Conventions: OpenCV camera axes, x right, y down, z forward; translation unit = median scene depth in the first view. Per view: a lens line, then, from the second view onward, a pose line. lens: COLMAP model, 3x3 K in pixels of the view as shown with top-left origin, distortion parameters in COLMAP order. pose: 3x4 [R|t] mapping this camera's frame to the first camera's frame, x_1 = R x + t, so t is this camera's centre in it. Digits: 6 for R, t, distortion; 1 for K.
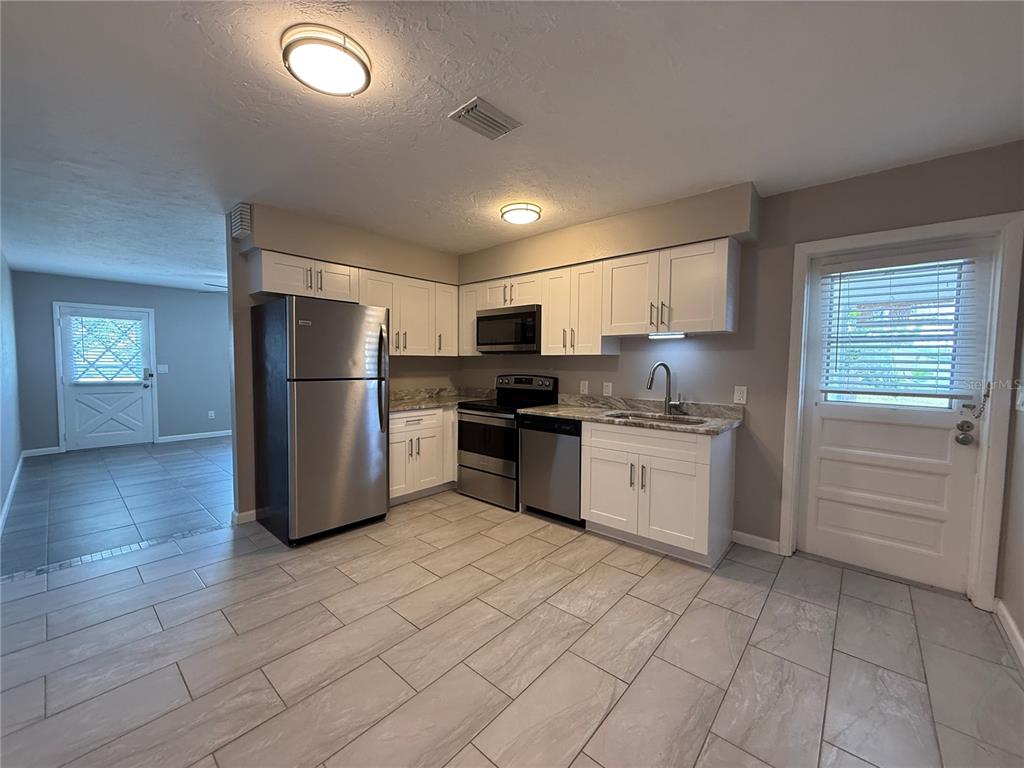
lens RADIAL K [[407.2, 0, 510.2], [0, 407.2, 383.3], [0, 0, 1]] dist [0.001820, -0.000257]
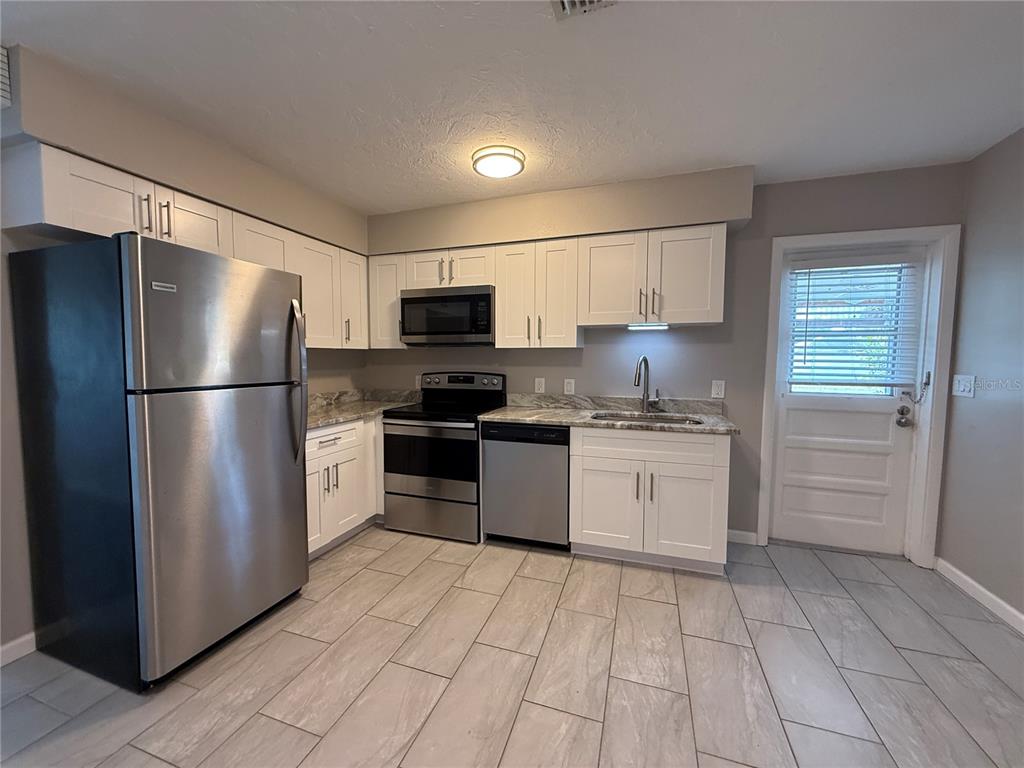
lens RADIAL K [[407.2, 0, 511.1], [0, 407.2, 383.4], [0, 0, 1]] dist [0.001820, -0.000257]
pose [[0.922313, -0.030276, 0.385256, -0.283826], [0.024342, 0.999498, 0.020272, -0.017901], [-0.385677, -0.009319, 0.922587, 0.305904]]
